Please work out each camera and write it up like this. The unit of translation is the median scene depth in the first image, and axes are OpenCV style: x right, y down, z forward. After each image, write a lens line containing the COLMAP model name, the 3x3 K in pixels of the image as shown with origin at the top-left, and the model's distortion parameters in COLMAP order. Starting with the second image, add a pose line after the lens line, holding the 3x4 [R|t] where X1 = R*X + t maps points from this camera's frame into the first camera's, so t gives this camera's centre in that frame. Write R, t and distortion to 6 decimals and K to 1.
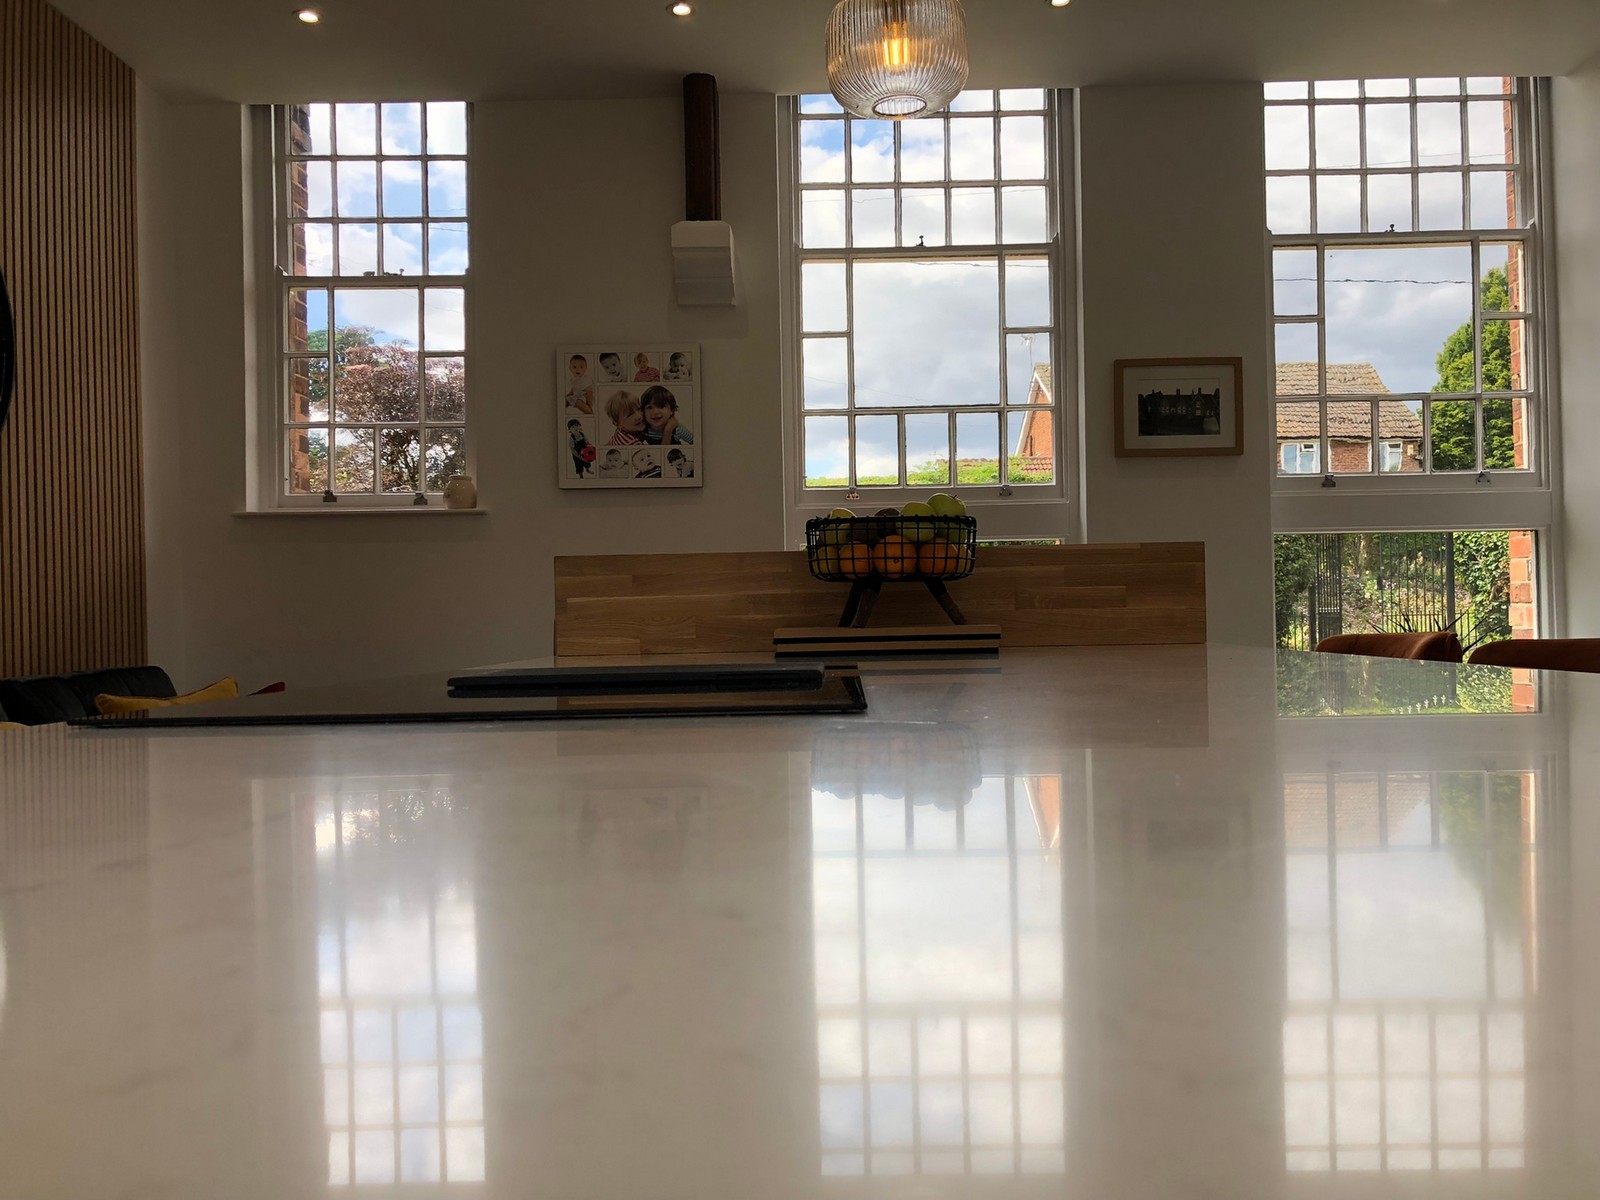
lens RADIAL K [[1298.0, 0, 795.3], [0, 1298.0, 607.3], [0, 0, 1]] dist [0.057514, -0.096397]
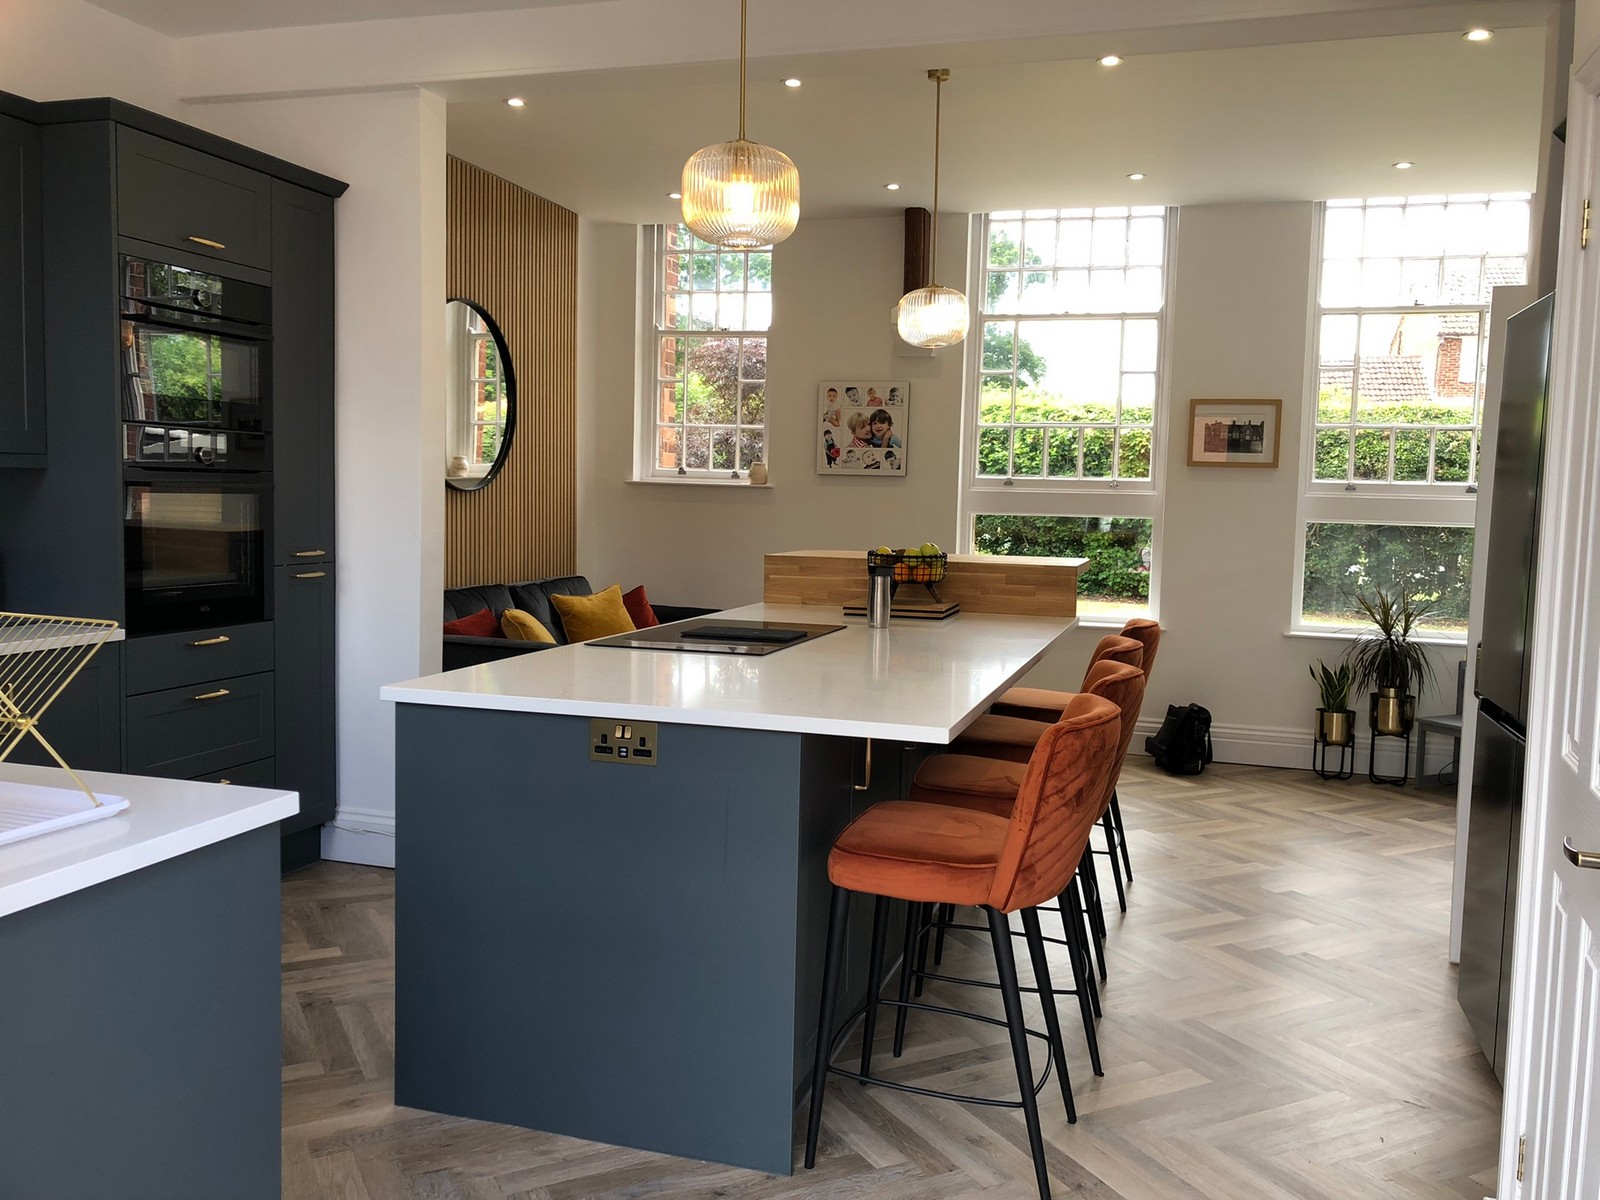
lens RADIAL K [[1298.0, 0, 795.3], [0, 1298.0, 607.3], [0, 0, 1]] dist [0.057514, -0.096397]
pose [[0.961242, 0.066119, -0.267661, 0.226713], [-0.039808, 0.993929, 0.102565, -0.090756], [0.272818, -0.087935, 0.958039, -0.533837]]
